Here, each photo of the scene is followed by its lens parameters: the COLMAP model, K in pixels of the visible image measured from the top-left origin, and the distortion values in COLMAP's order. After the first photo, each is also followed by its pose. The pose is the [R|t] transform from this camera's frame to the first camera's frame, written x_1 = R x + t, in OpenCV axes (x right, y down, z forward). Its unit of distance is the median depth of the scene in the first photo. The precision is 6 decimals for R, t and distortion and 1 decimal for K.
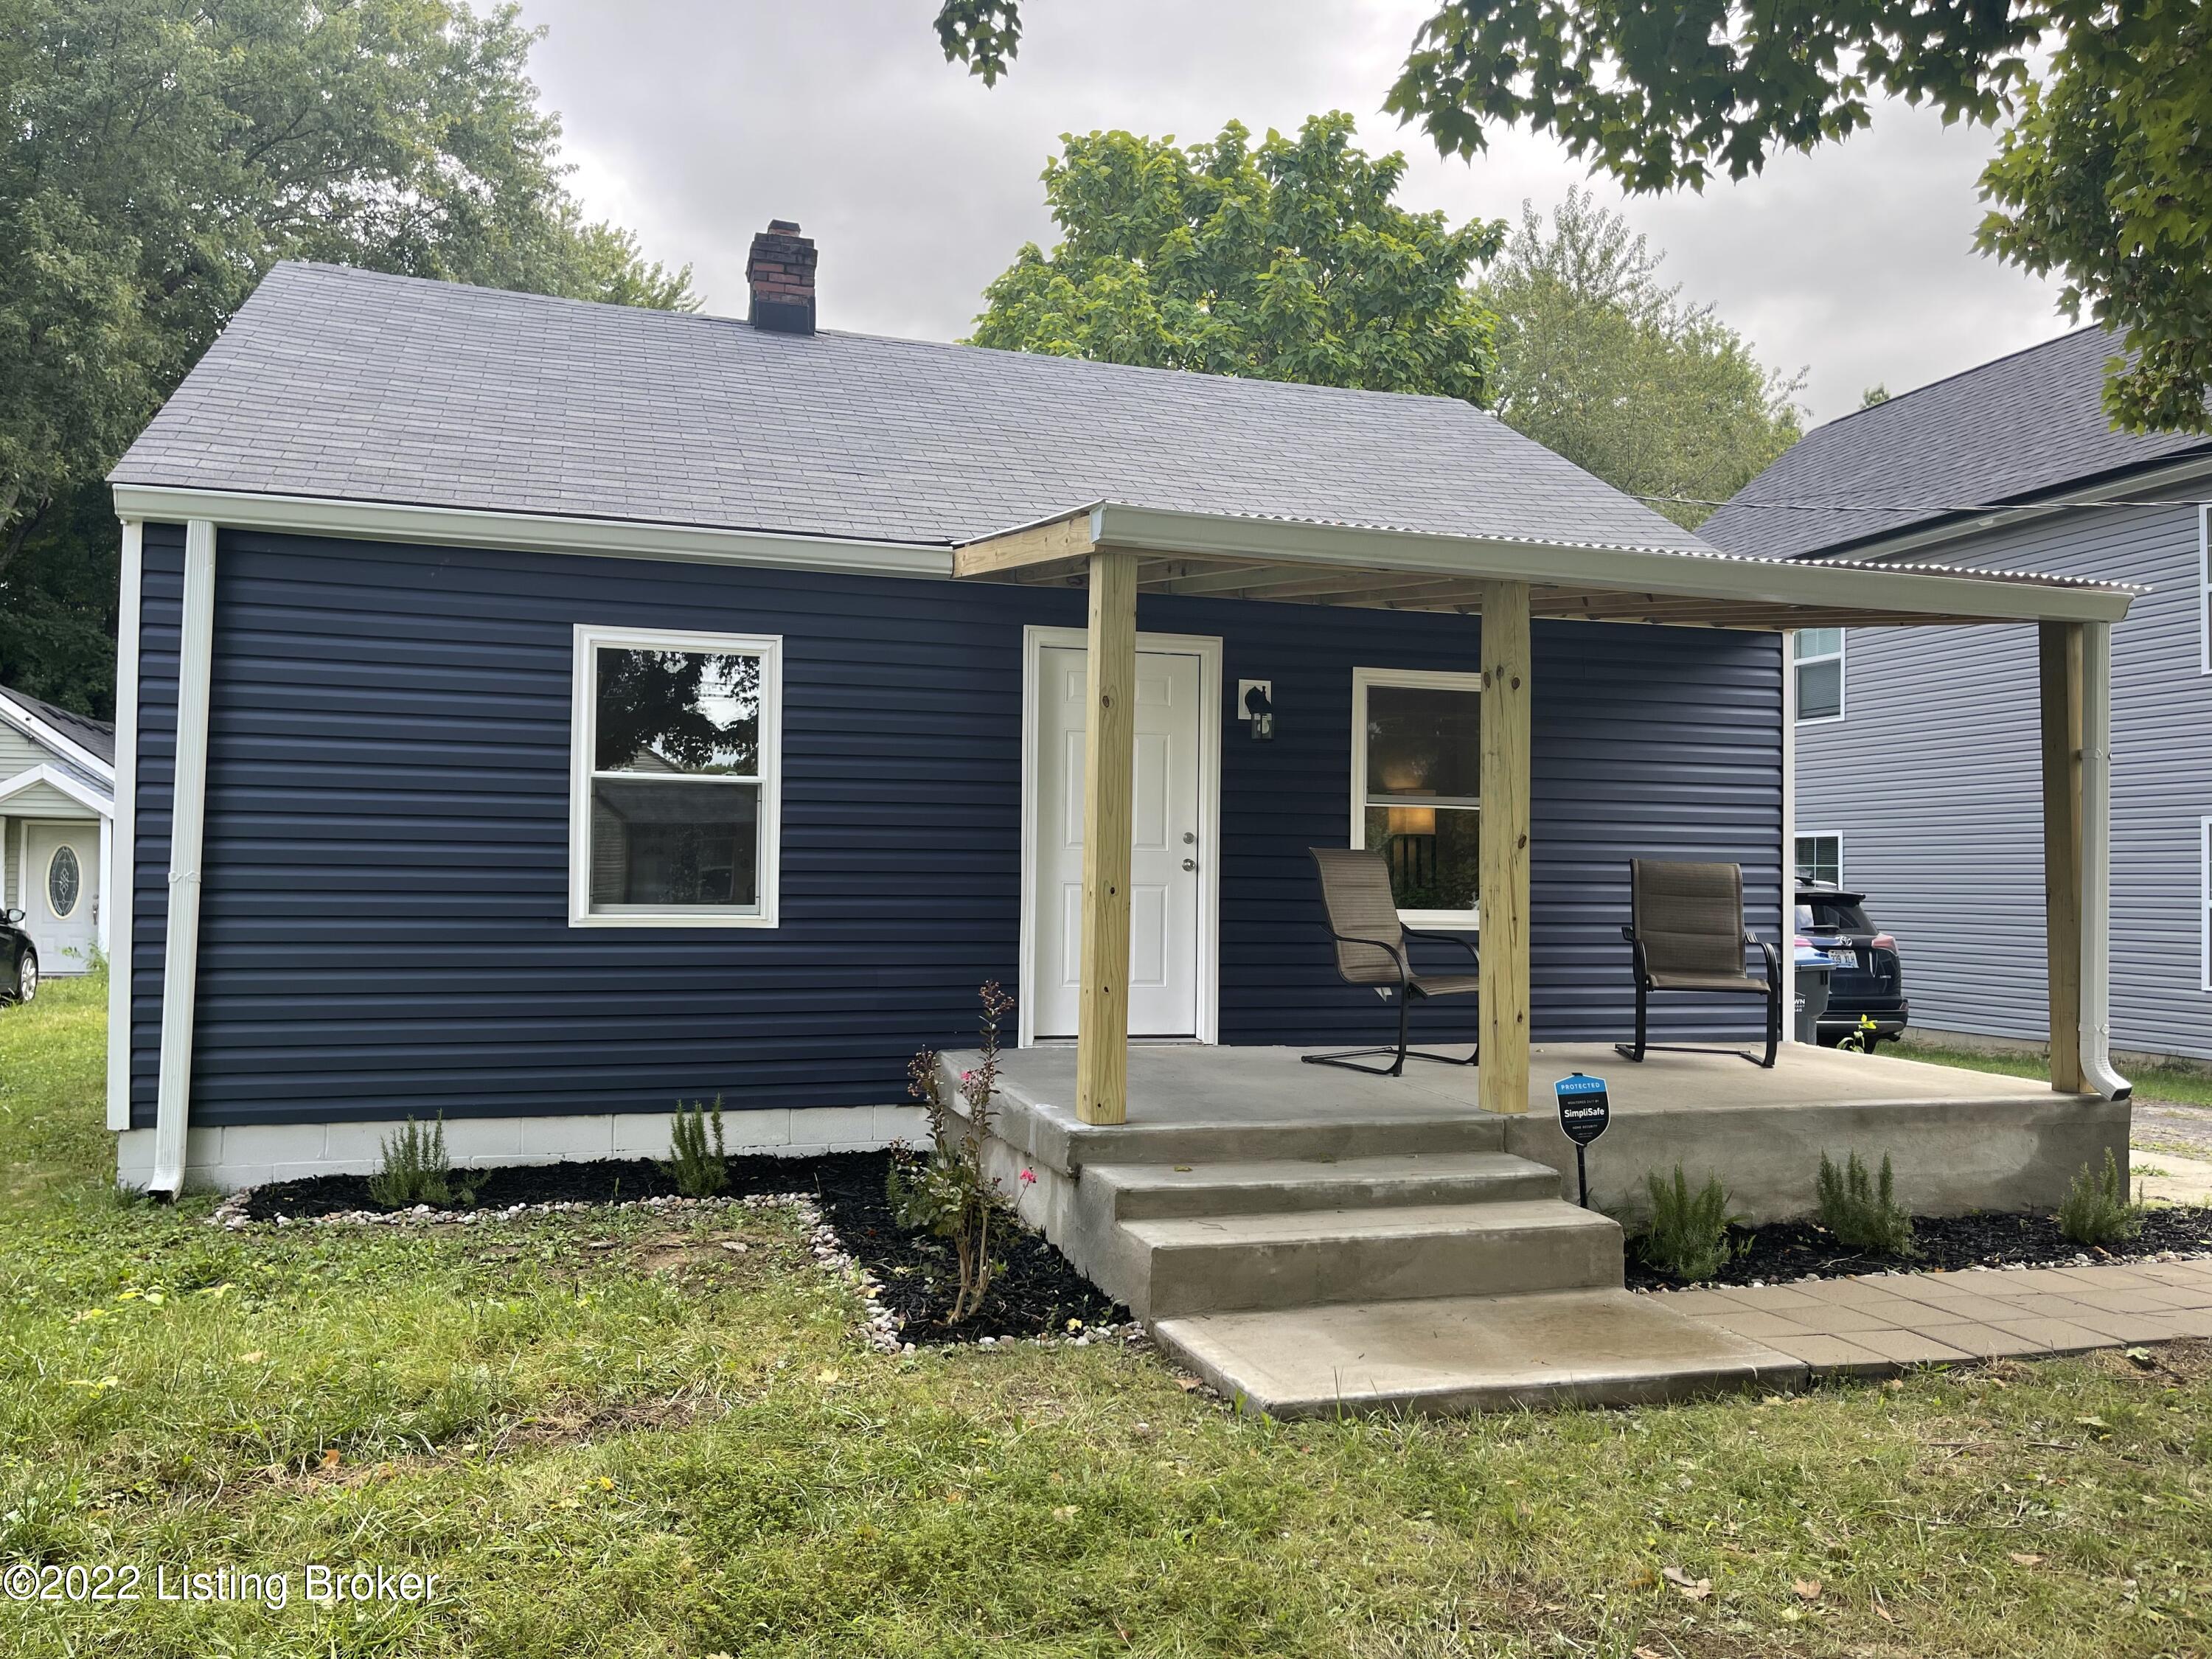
lens RADIAL K [[1686.7, 0, 1109.0], [0, 1686.7, 833.3], [0, 0, 1]] dist [0.072889, -0.096413]
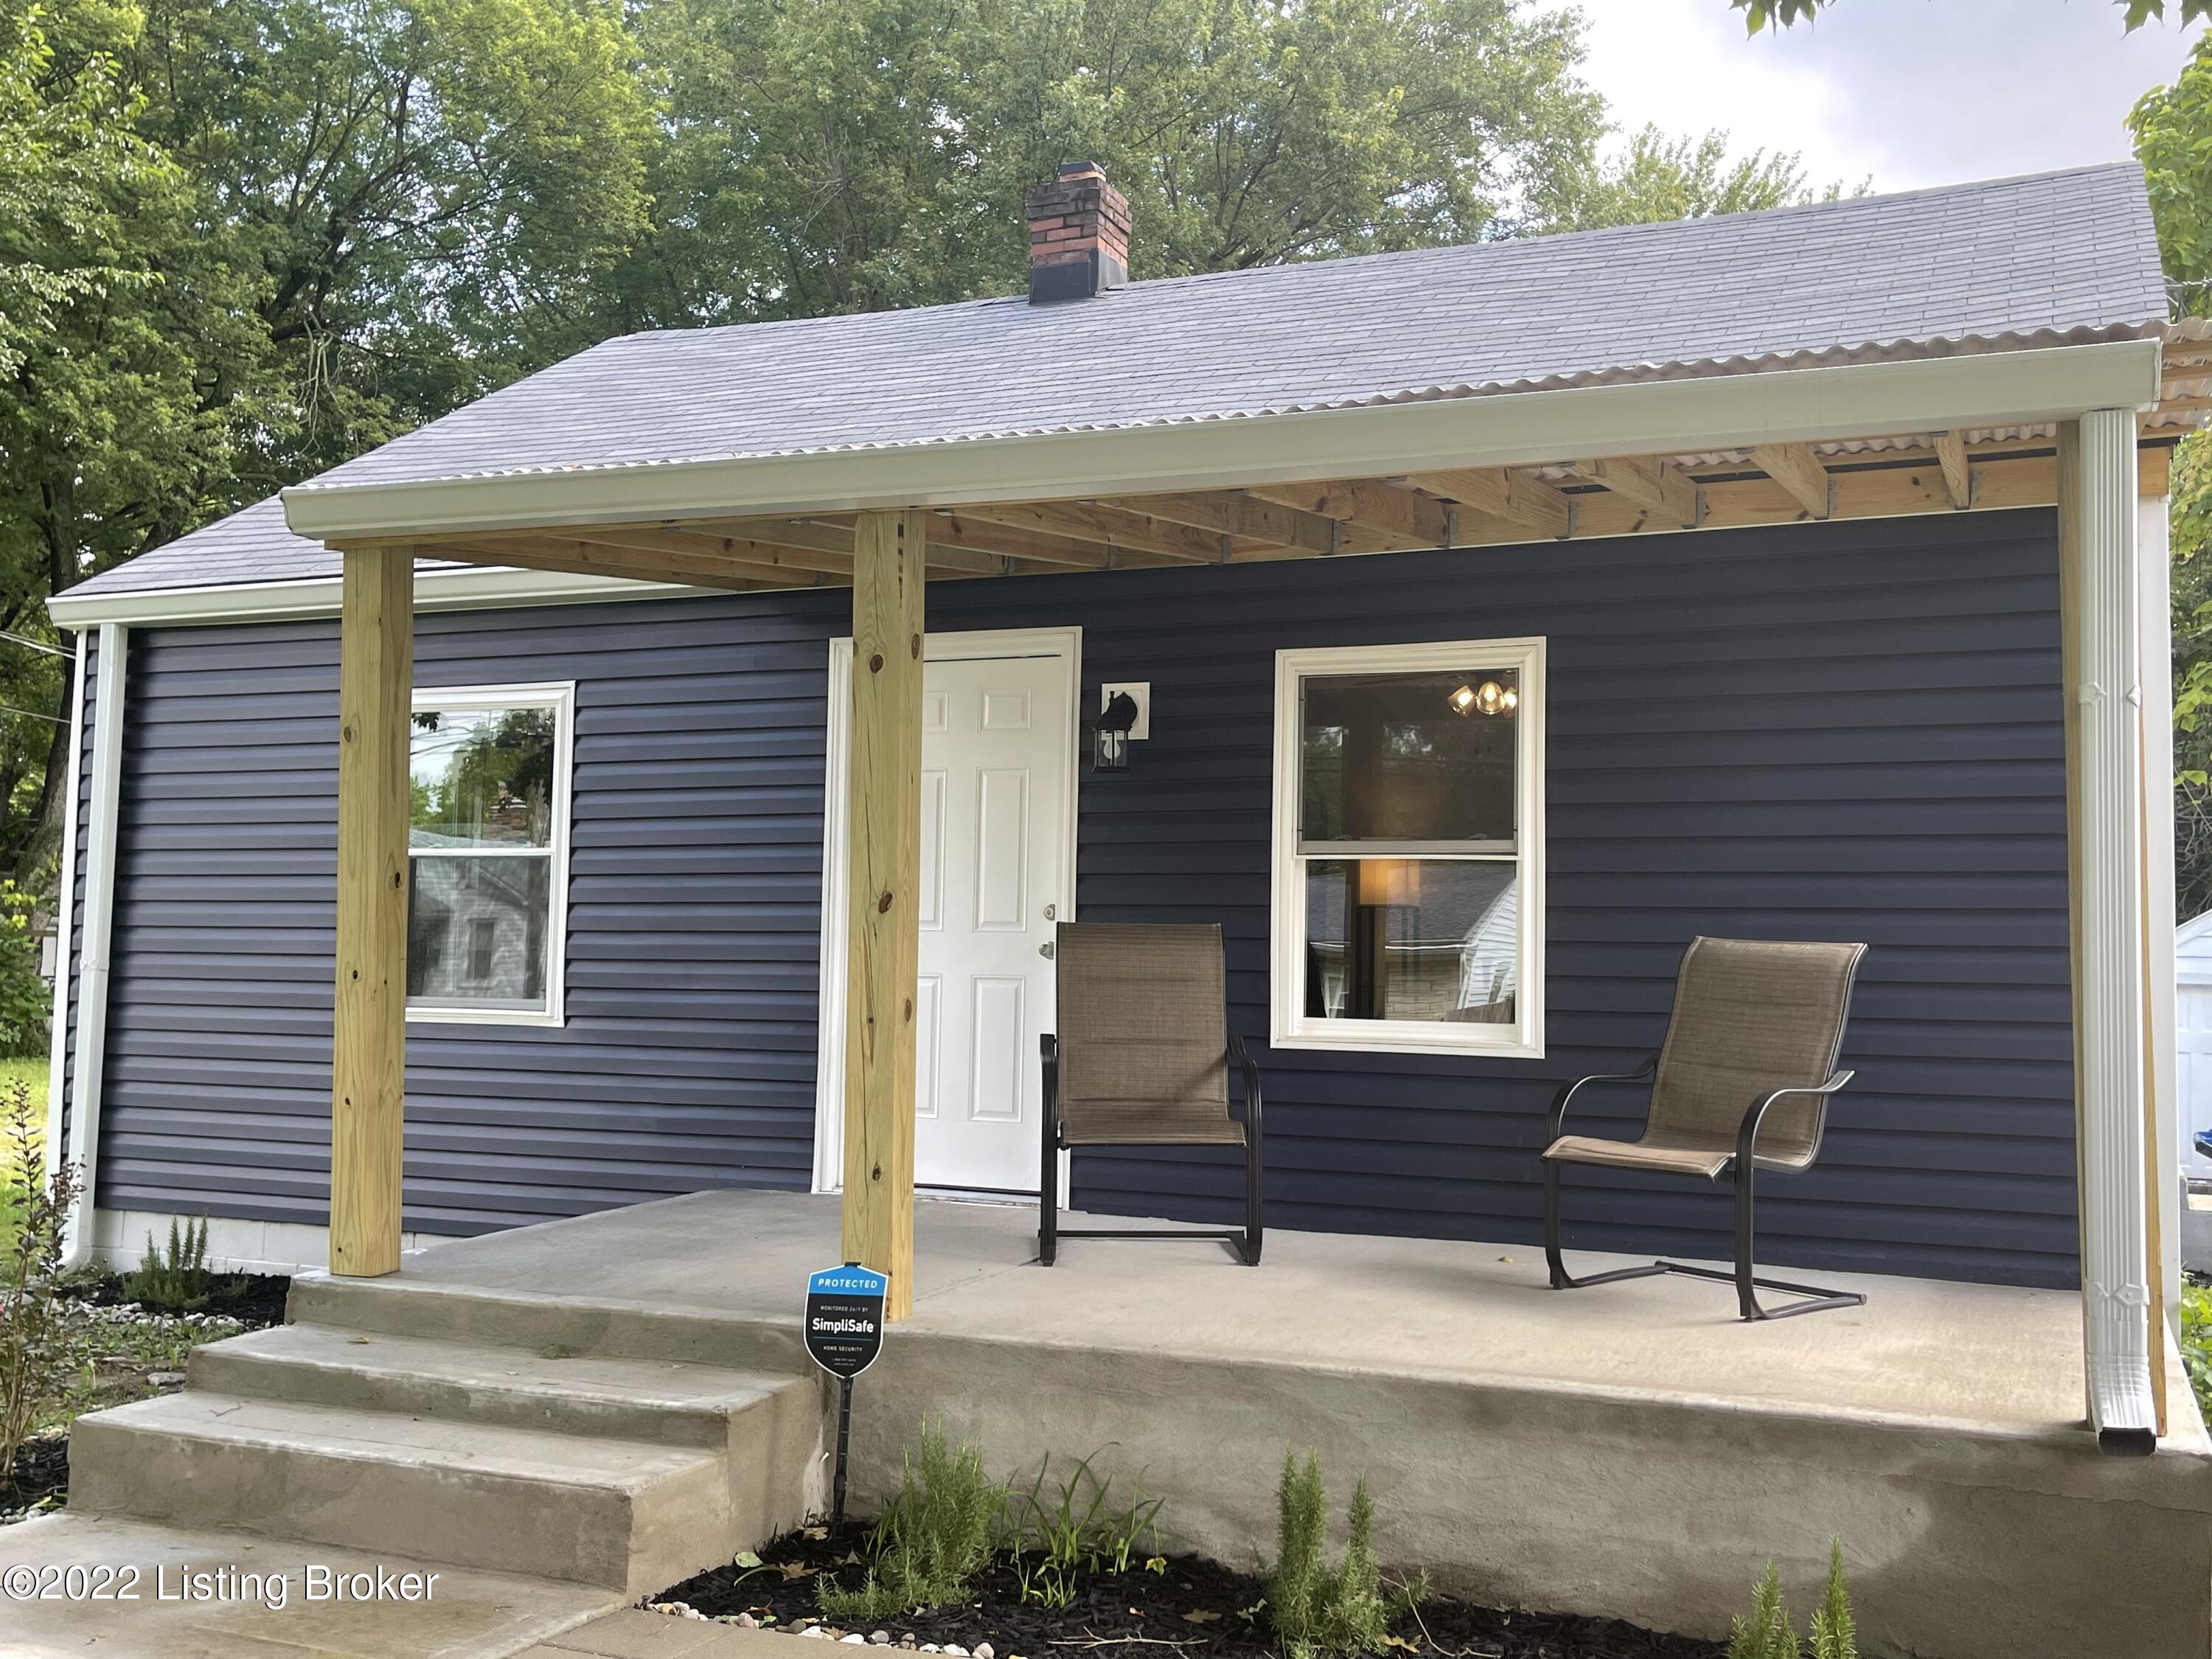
lens RADIAL K [[2173.5, 0, 1106.0], [0, 2173.5, 829.5], [0, 0, 1]] dist [0.079970, -0.125998]
pose [[0.755685, -0.042337, -0.653565, 0.856784], [0.007771, 0.998418, -0.055690, 0.024299], [0.654889, 0.037005, 0.754818, 0.421641]]
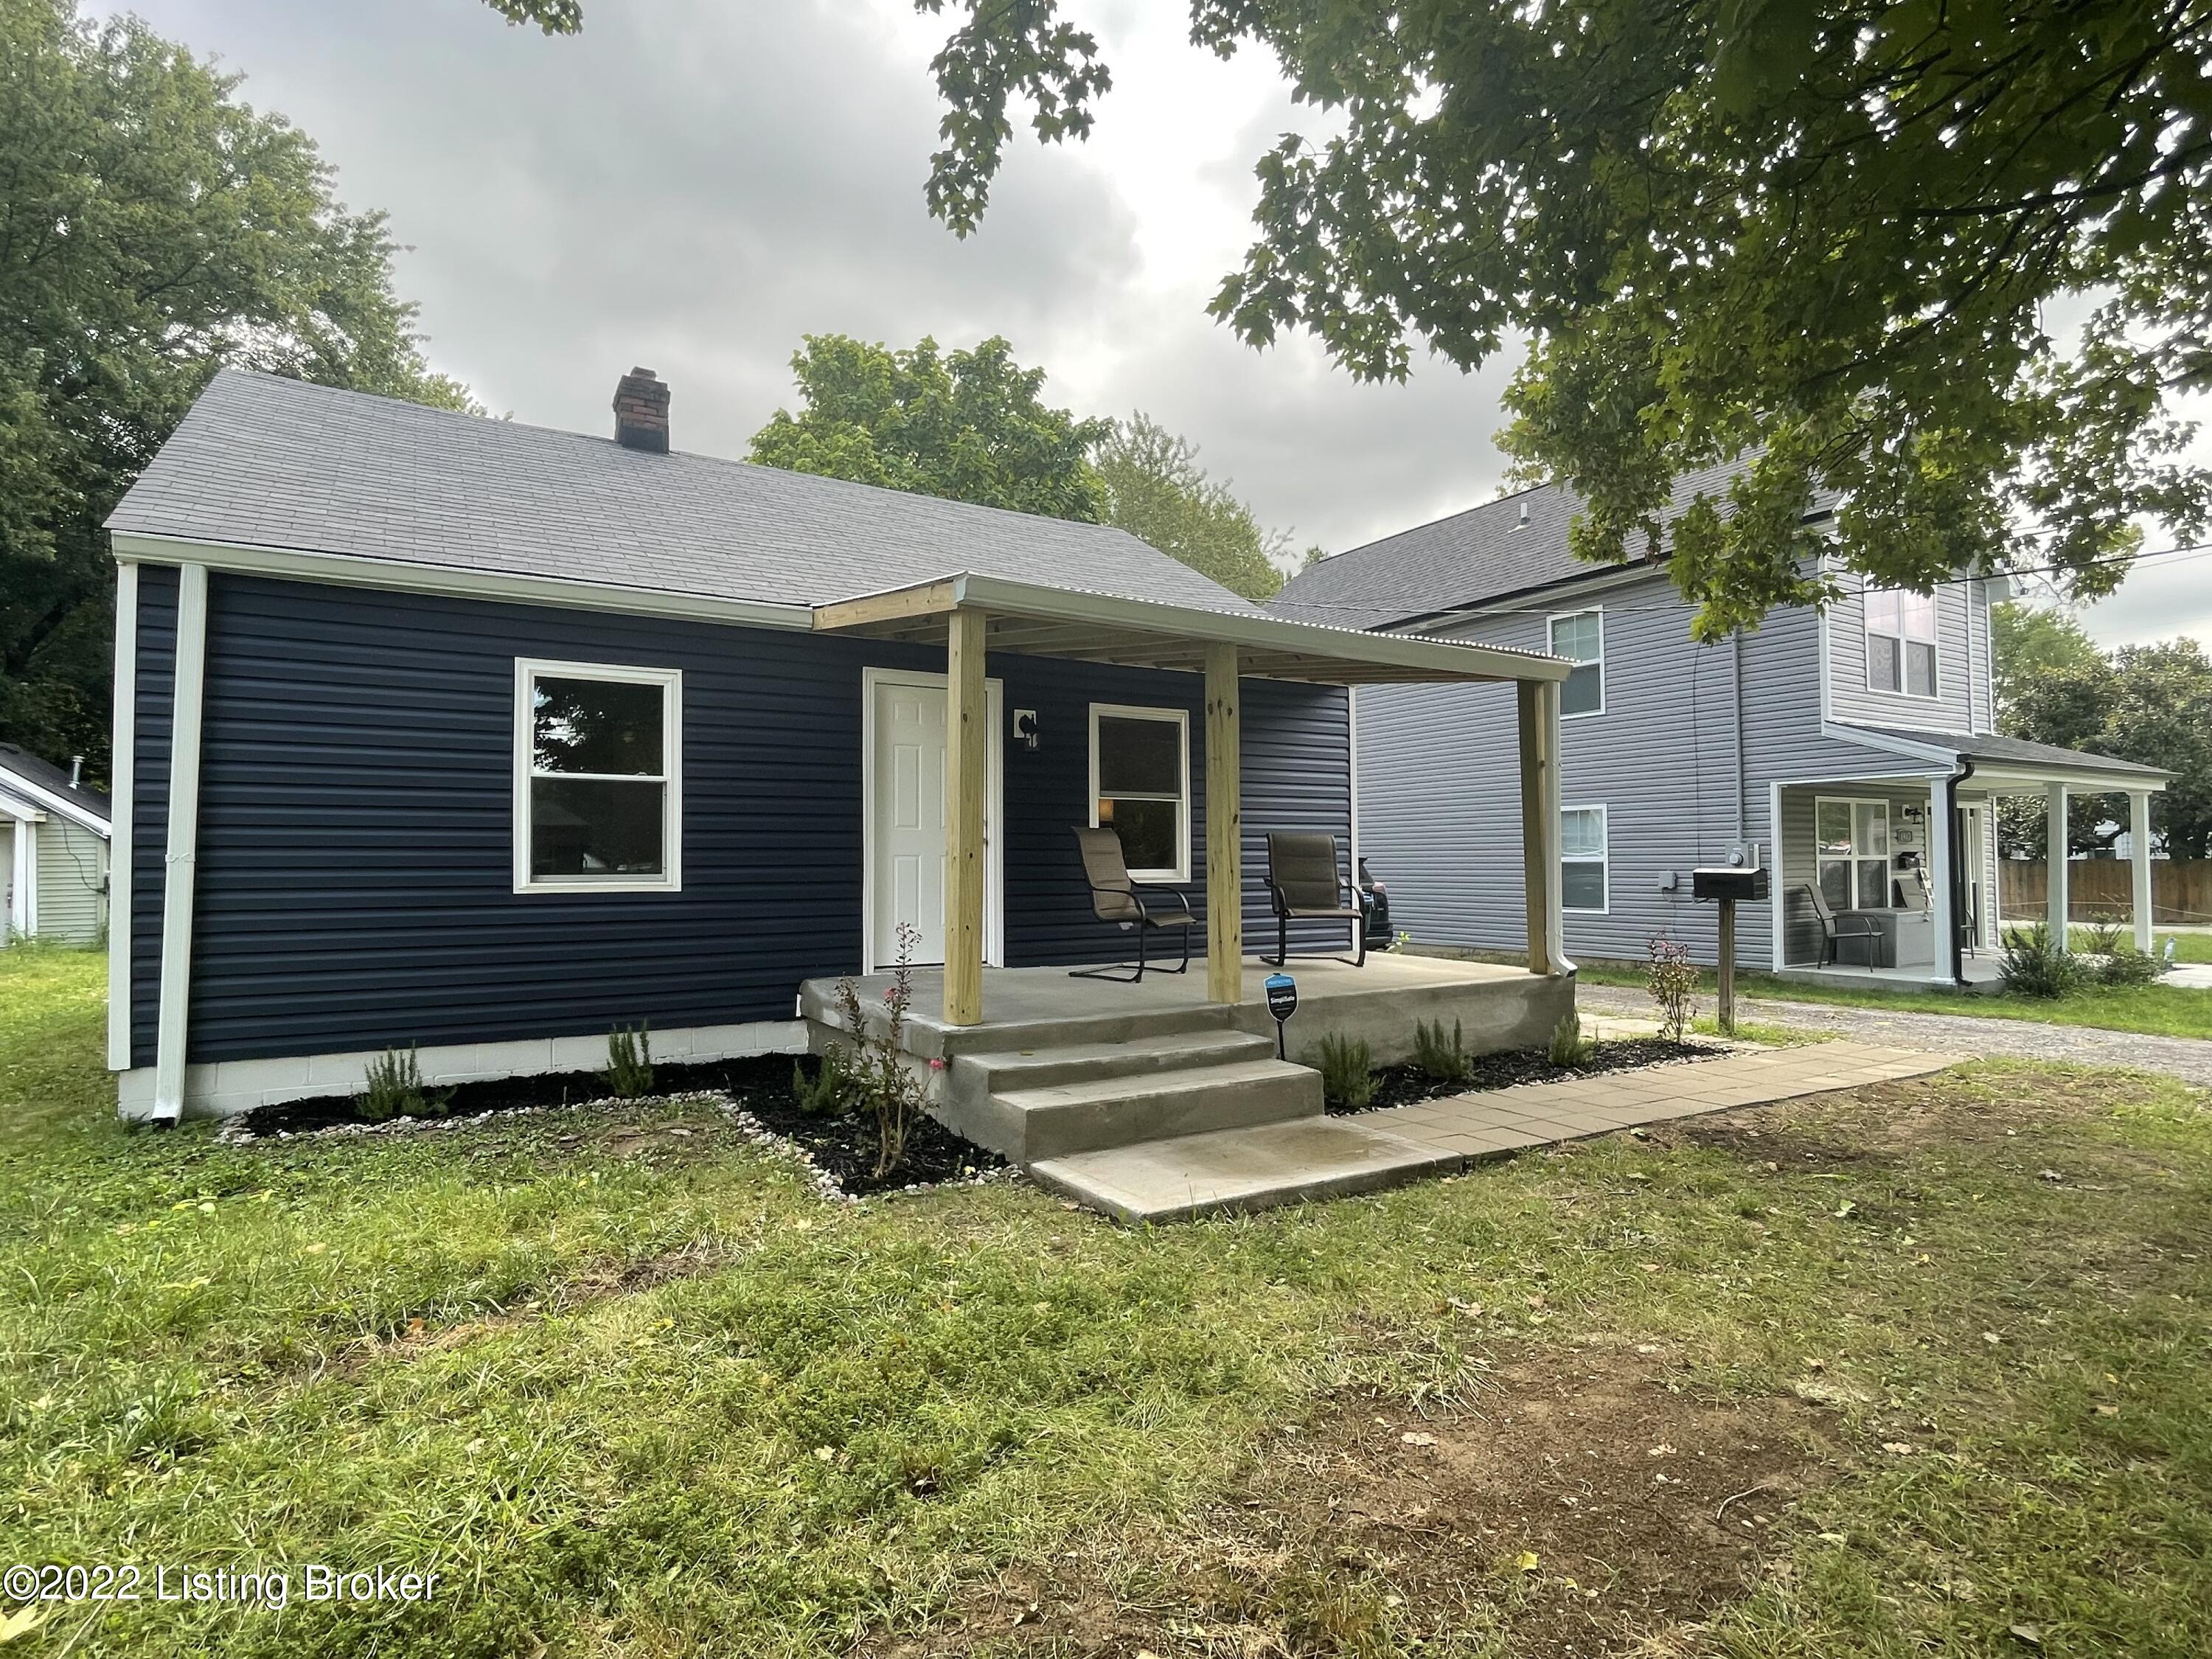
lens RADIAL K [[1151.9, 0, 1102.9], [0, 1151.9, 806.5], [0, 0, 1]] dist [0.004343, -0.011409]
pose [[0.970085, -0.005537, 0.242704, -0.112152], [0.009812, 0.999817, -0.016410, 0.009509], [-0.242569, 0.018300, 0.969962, 0.052580]]
